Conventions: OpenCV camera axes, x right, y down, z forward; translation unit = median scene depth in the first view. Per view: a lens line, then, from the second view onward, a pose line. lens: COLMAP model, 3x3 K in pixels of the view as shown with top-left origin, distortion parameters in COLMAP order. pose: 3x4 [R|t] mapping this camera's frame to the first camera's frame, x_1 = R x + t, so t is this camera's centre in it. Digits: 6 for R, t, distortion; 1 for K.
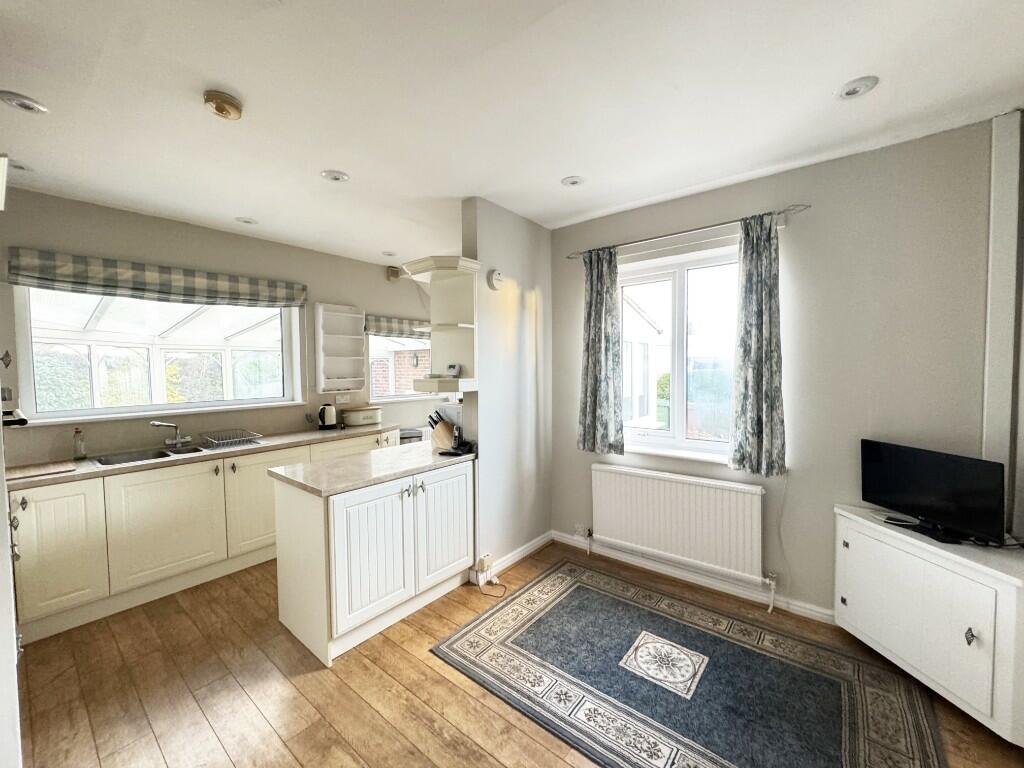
lens RADIAL K [[408.8, 0, 513.3], [0, 408.8, 385.2], [0, 0, 1]] dist [-0.004444, 0.001019]
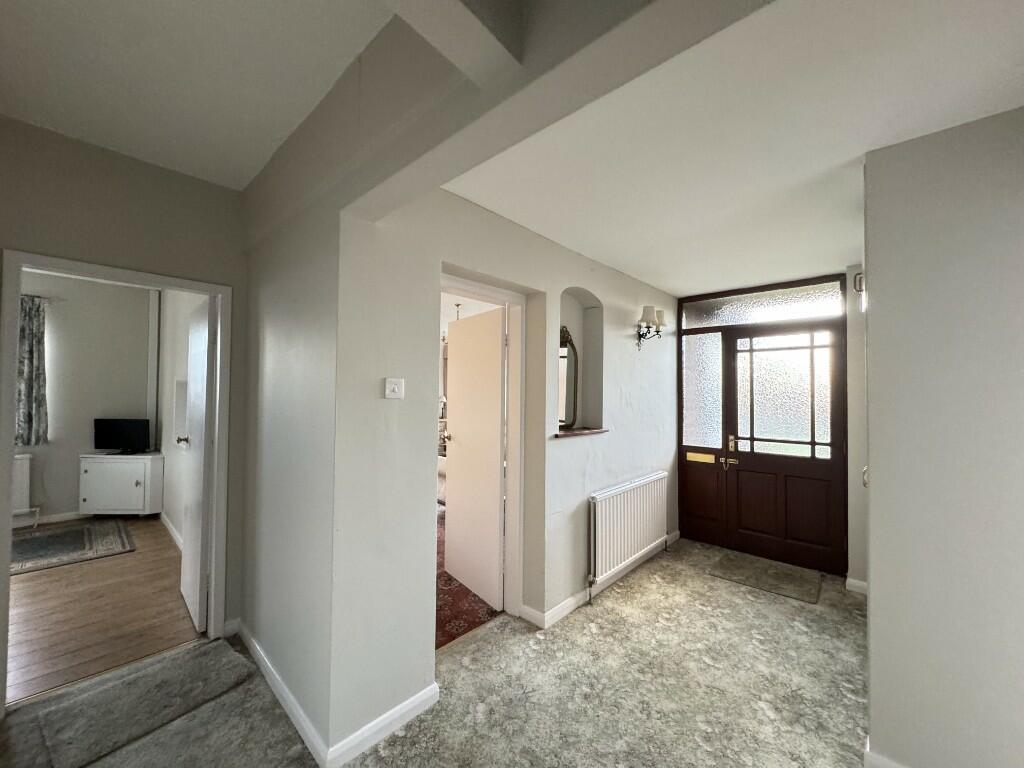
lens RADIAL K [[408.8, 0, 510.4], [0, 408.8, 381.9], [0, 0, 1]] dist [-0.004444, 0.001019]
pose [[0.079581, 0.033255, 0.996274, -0.958916], [0.031588, 0.998857, -0.035864, 0.078253], [-0.996328, 0.034324, 0.078440, -1.169410]]
